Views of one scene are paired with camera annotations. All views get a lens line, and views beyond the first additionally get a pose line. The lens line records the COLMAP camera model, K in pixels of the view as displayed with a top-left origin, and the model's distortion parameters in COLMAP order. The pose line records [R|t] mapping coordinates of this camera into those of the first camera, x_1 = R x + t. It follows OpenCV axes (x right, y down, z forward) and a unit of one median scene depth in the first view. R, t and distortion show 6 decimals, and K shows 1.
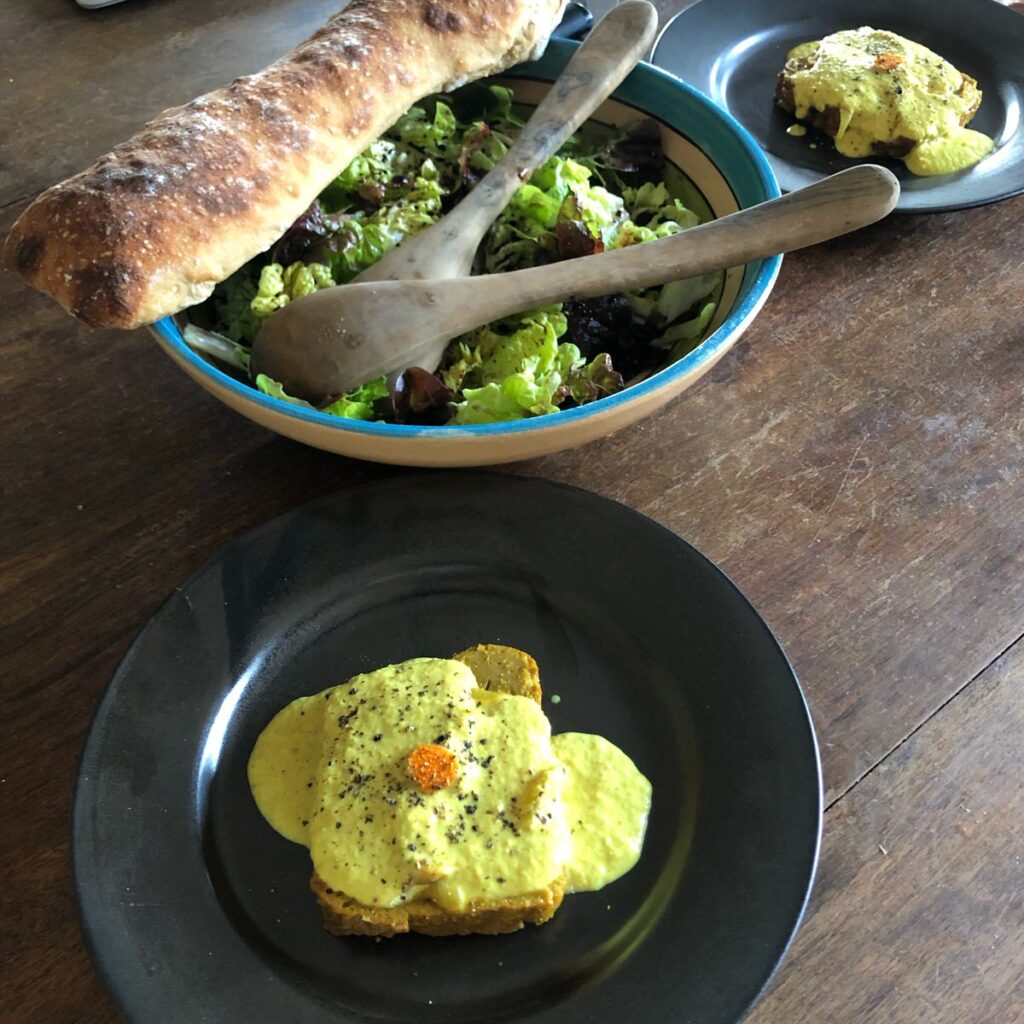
lens RADIAL K [[1158.7, 0, 515.3], [0, 1158.7, 513.3], [0, 0, 1]] dist [0.045588, 0.000000]
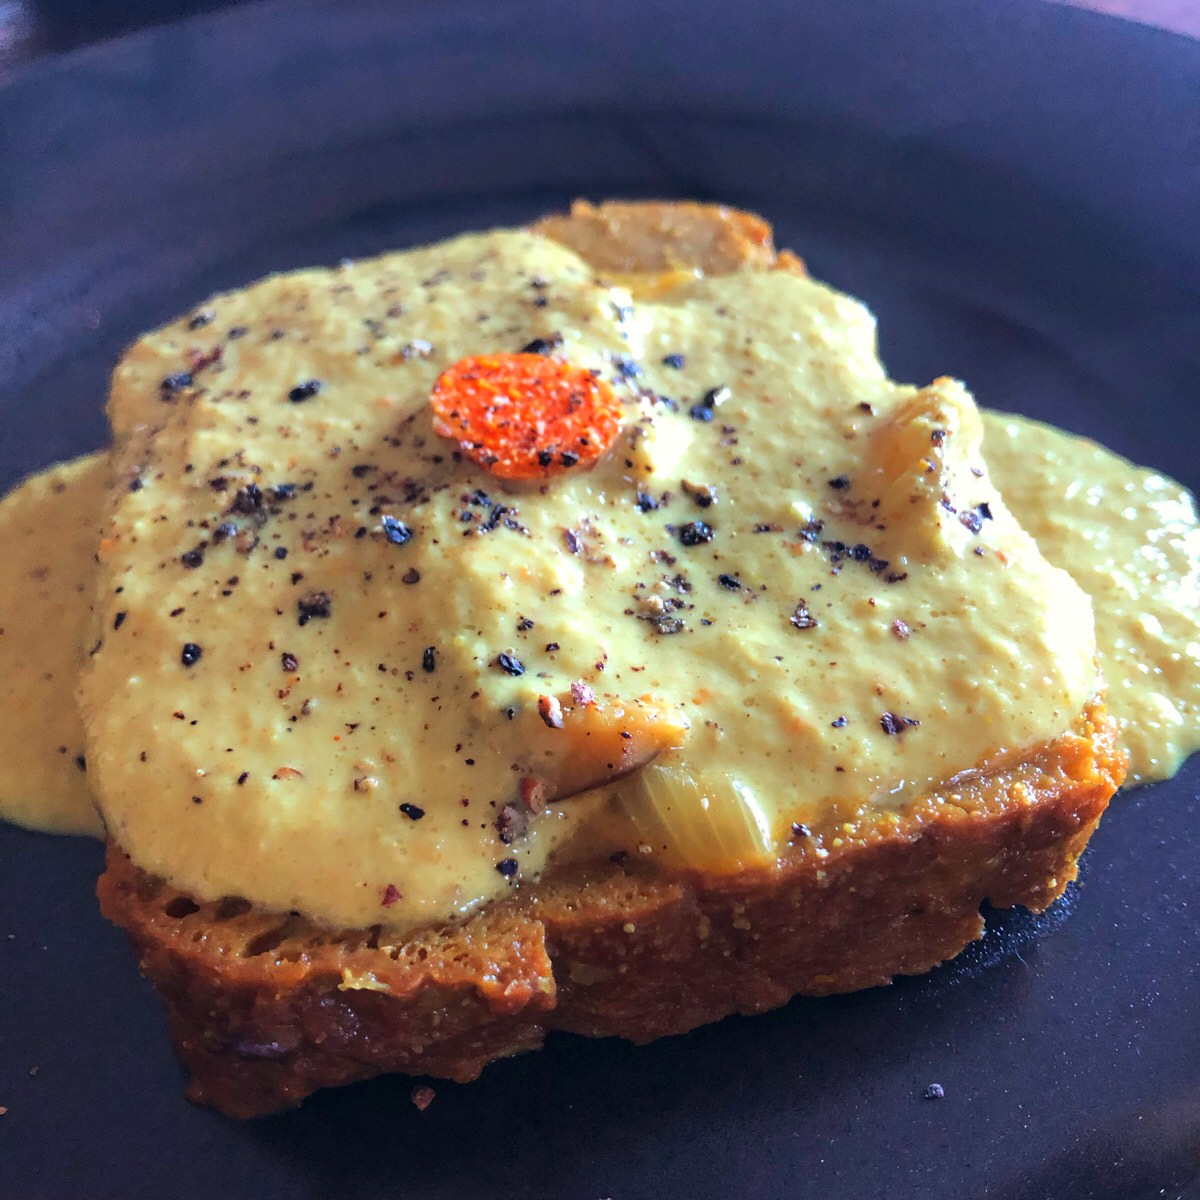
lens RADIAL K [[1357.9, 0, 601.2], [0, 1357.9, 597.4], [0, 0, 1]] dist [0.045588, 0.000000]
pose [[0.980065, -0.148780, 0.131674, -0.102332], [0.164569, 0.979226, -0.118465, 0.302454], [-0.111313, 0.137773, 0.984189, 0.699838]]
